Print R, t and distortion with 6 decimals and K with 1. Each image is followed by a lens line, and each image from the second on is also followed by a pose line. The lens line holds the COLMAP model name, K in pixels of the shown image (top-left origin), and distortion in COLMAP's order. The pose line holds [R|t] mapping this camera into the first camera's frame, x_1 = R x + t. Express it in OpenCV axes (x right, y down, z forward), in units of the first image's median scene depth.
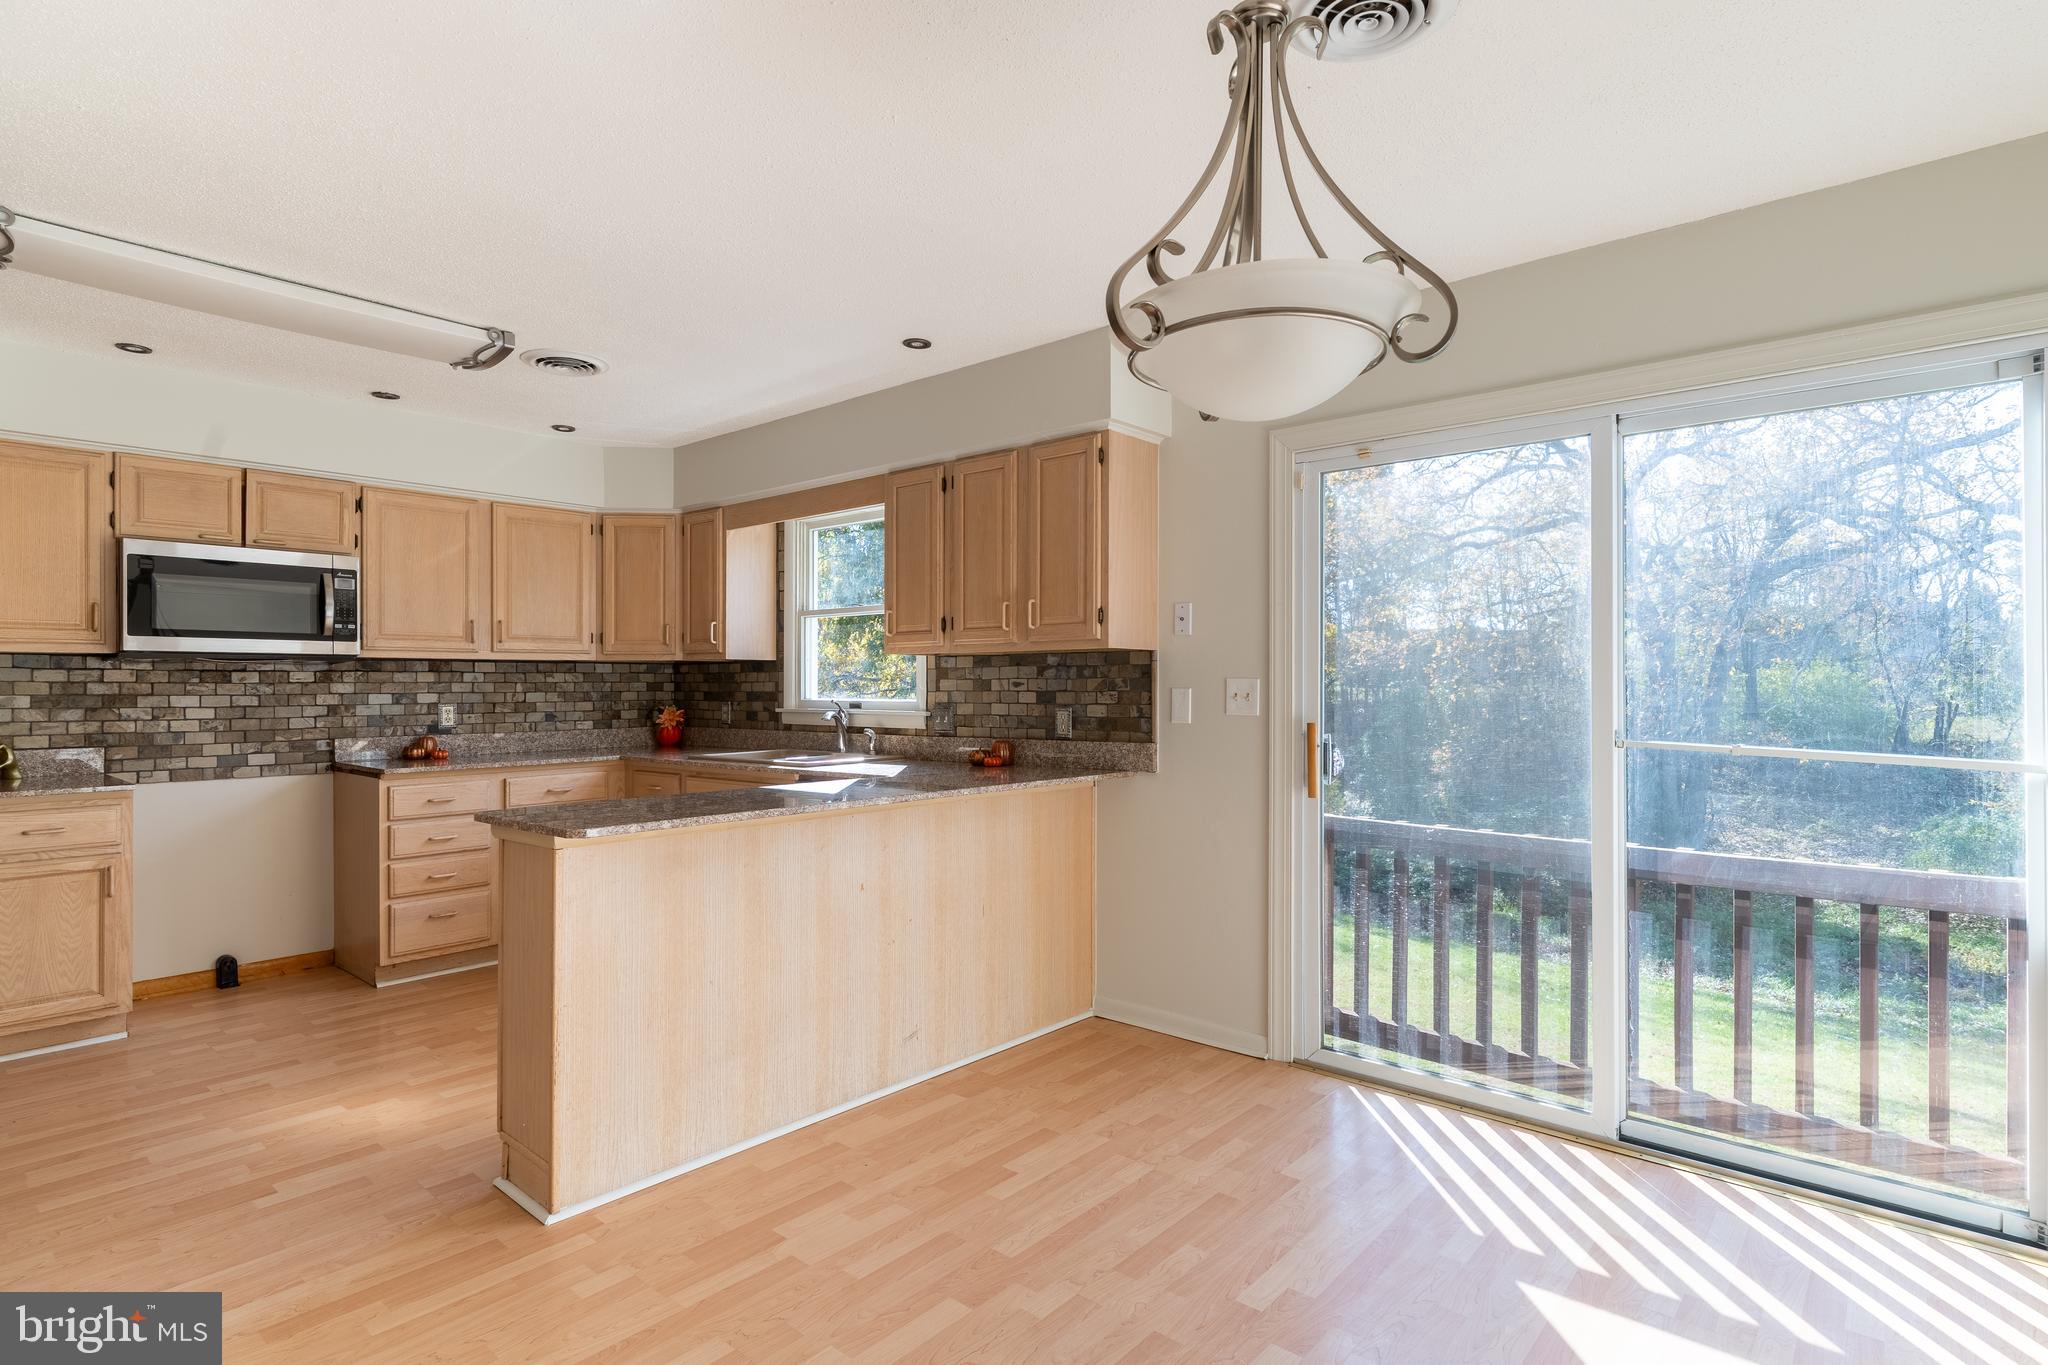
lens RADIAL K [[1037.5, 0, 1051.9], [0, 1037.5, 681.1], [0, 0, 1]] dist [-0.000419, 0.001038]
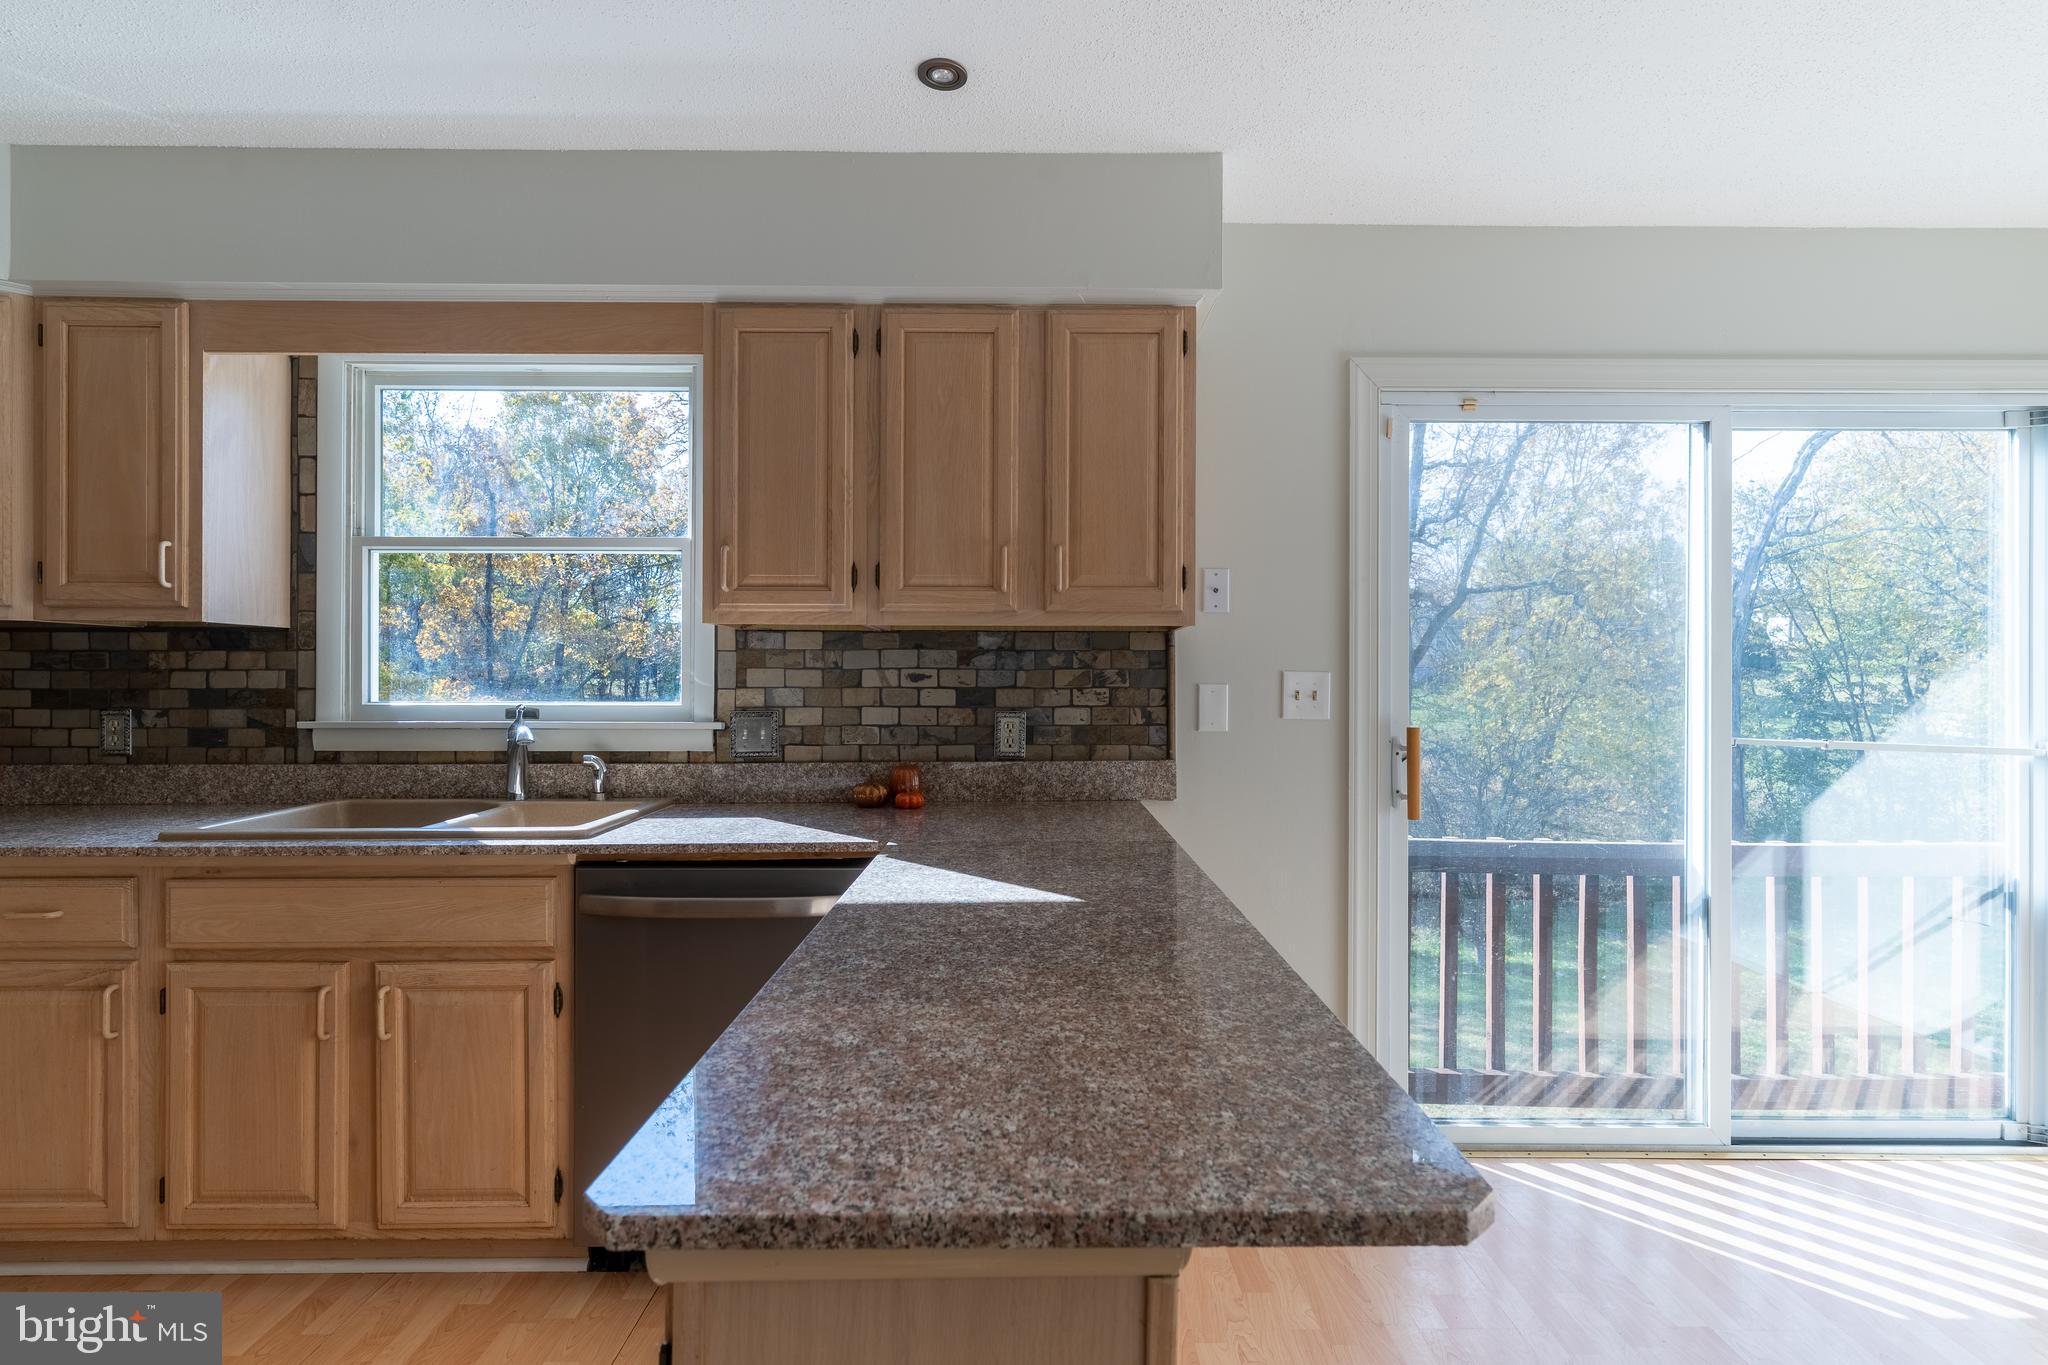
lens RADIAL K [[1030.4, 0, 1044.7], [0, 1030.4, 681.0], [0, 0, 1]] dist [0.002071, 0.000277]
pose [[0.760684, 0.000662, 0.649122, -0.403253], [-0.006094, 0.999963, 0.006122, 0.001029], [-0.649093, -0.008612, 0.760660, 0.473794]]
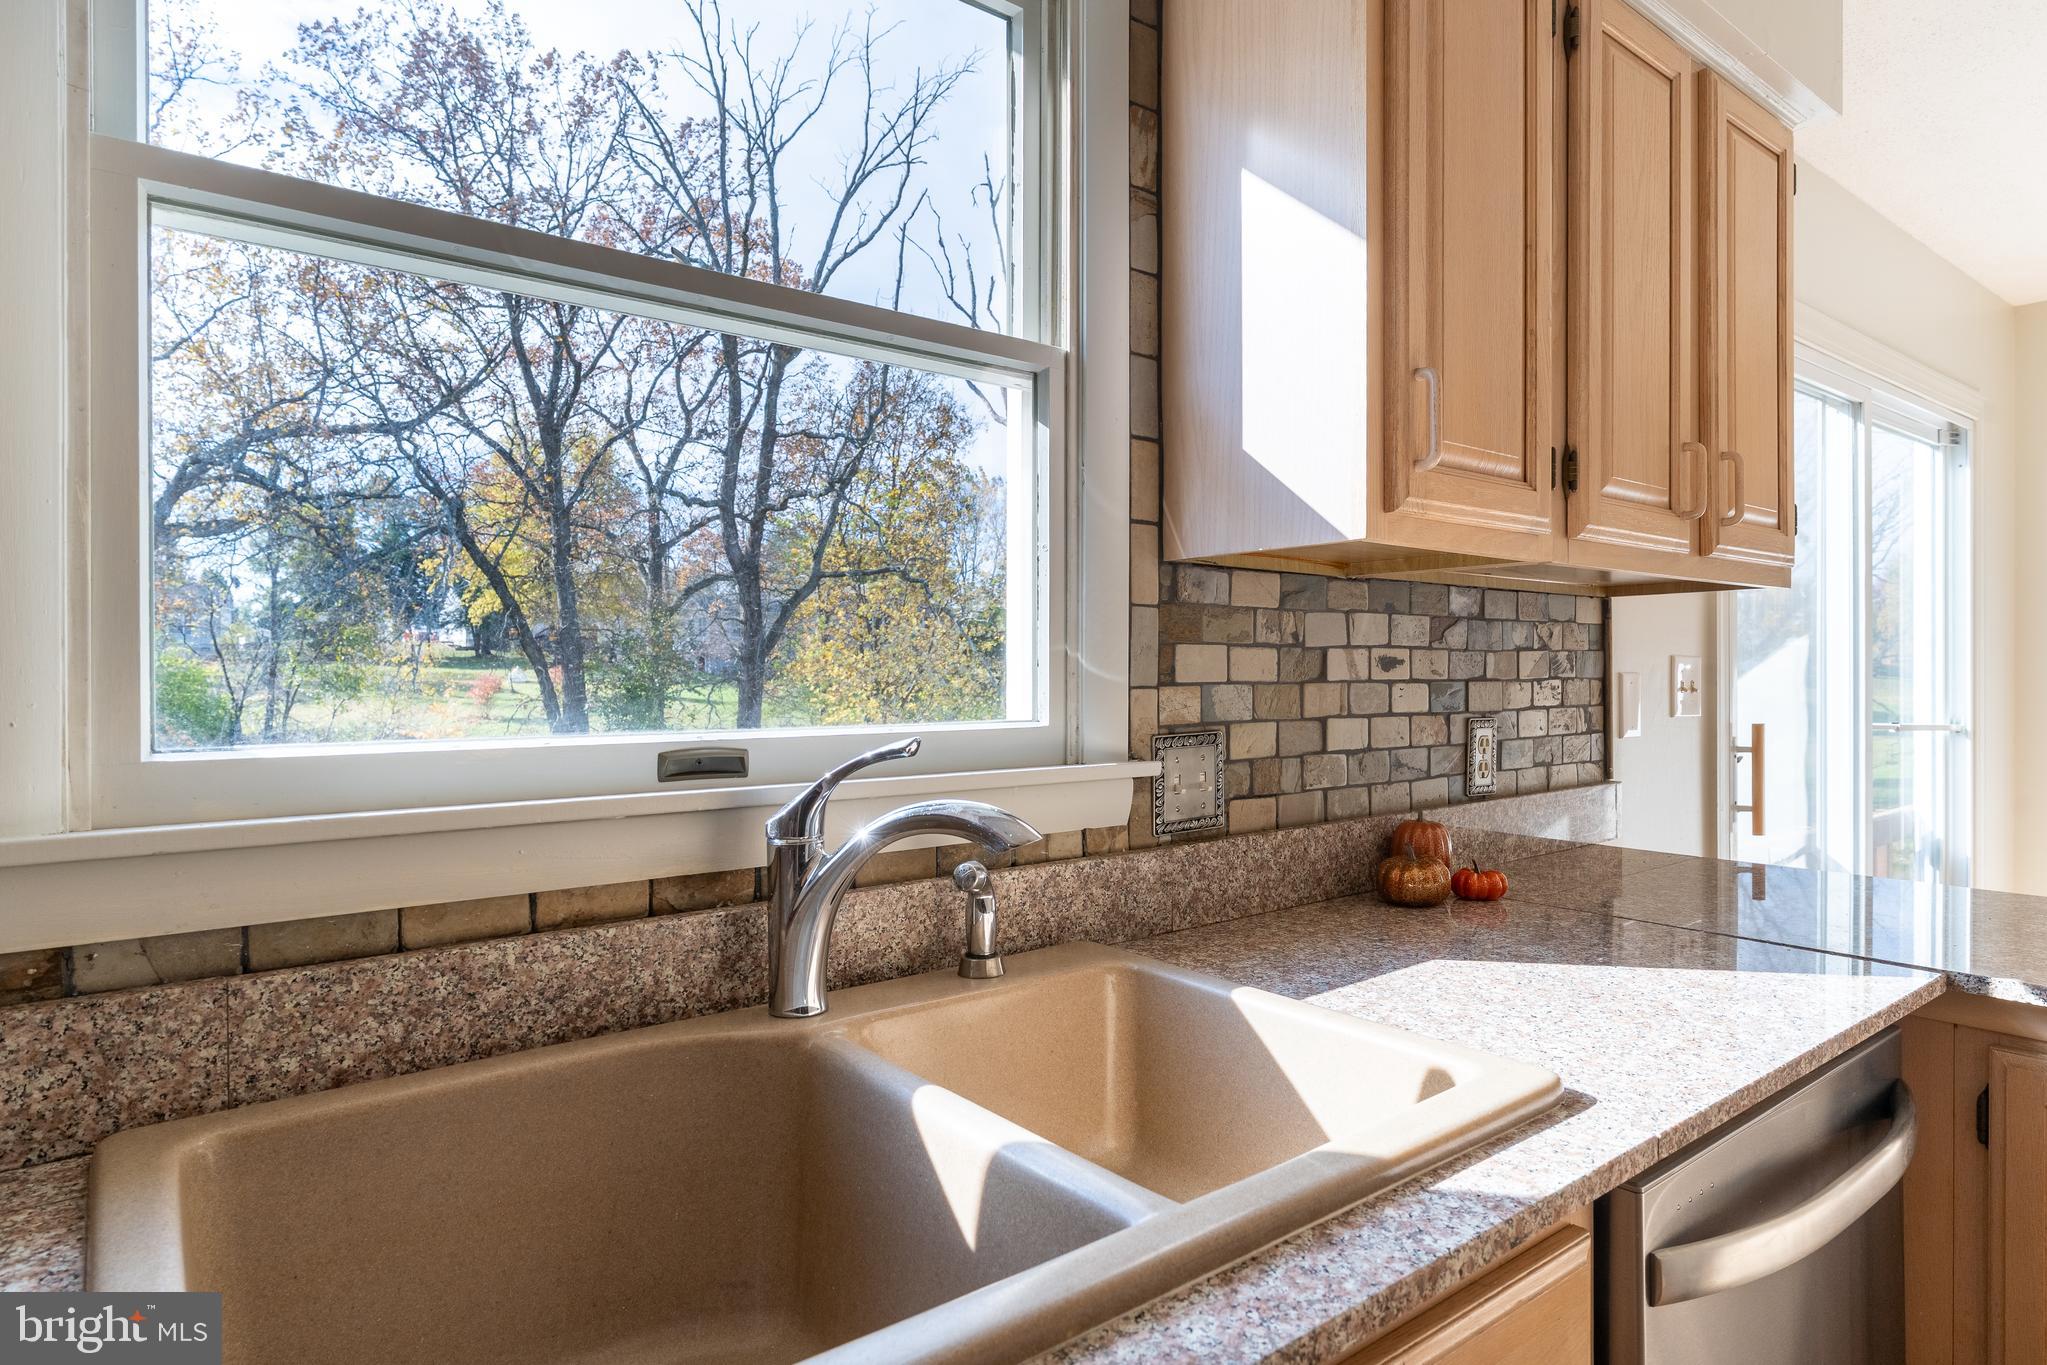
lens RADIAL K [[1148.4, 0, 1023.5], [0, 1148.4, 682.5], [0, 0, 1]] dist [0.001201, 0.000943]
pose [[0.212095, -0.008926, 0.977208, -0.469972], [-0.002946, 0.999948, 0.009774, 0.006623], [-0.977245, -0.004952, 0.212058, 1.073923]]
